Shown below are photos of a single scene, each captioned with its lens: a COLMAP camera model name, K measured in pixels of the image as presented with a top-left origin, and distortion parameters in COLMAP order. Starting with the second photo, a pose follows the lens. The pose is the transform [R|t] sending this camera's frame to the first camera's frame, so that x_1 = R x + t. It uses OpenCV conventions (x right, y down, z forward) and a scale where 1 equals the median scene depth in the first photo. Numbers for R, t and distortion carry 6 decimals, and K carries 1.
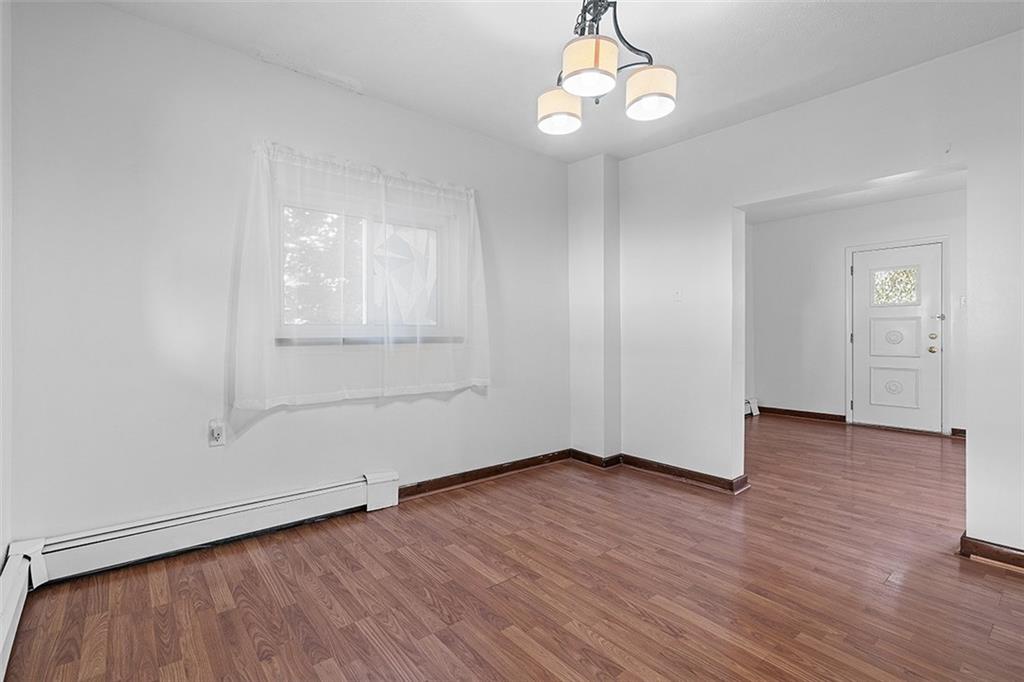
lens RADIAL K [[469.2, 0, 513.3], [0, 469.2, 338.6], [0, 0, 1]] dist [-0.001435, -0.000115]
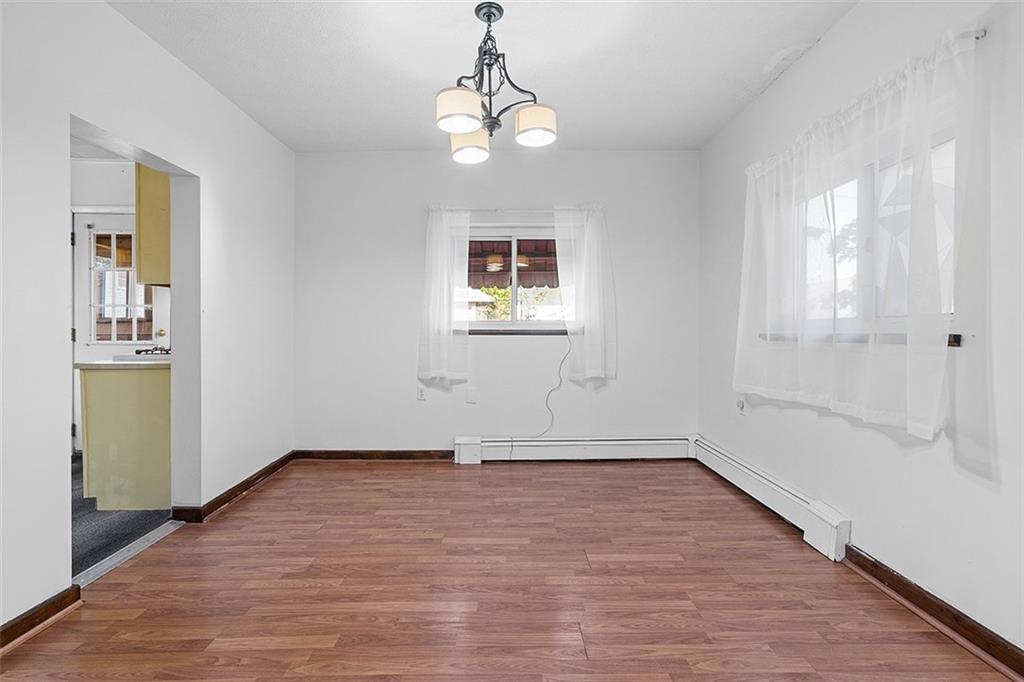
lens RADIAL K [[469.2, 0, 513.3], [0, 469.2, 337.4], [0, 0, 1]] dist [-0.001435, -0.000115]
pose [[-0.630984, 0.010242, -0.775728, 1.049671], [-0.008382, 0.999764, 0.020018, -0.011374], [0.775751, 0.019133, -0.630750, 1.759619]]
